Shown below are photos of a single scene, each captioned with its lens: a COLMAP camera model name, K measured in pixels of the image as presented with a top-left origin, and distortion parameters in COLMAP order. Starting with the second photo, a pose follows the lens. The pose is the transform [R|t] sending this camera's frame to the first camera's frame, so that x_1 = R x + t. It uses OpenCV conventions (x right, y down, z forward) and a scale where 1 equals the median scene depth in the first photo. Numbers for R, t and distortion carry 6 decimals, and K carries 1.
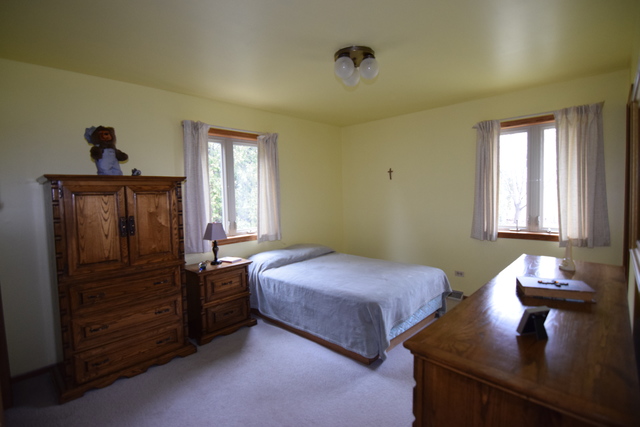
lens RADIAL K [[307.9, 0, 319.4], [0, 307.9, 211.2], [0, 0, 1]] dist [-0.017233, -0.003105]
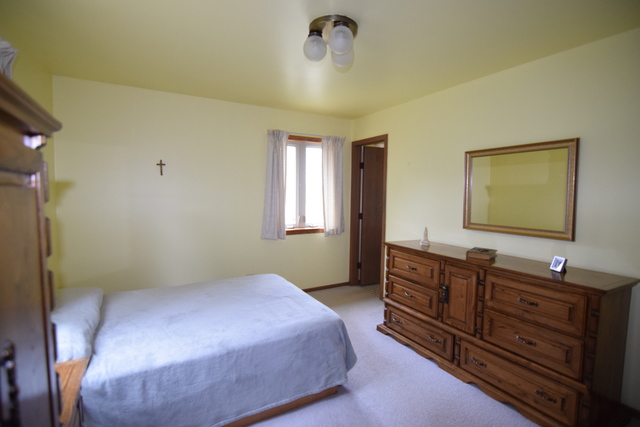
lens RADIAL K [[307.9, 0, 319.3], [0, 307.9, 213.8], [0, 0, 1]] dist [-0.017233, -0.003105]
pose [[0.288451, -0.039612, 0.956675, -0.533820], [0.035306, 0.998904, 0.030715, -0.029033], [-0.956843, 0.024917, 0.289534, 0.623385]]
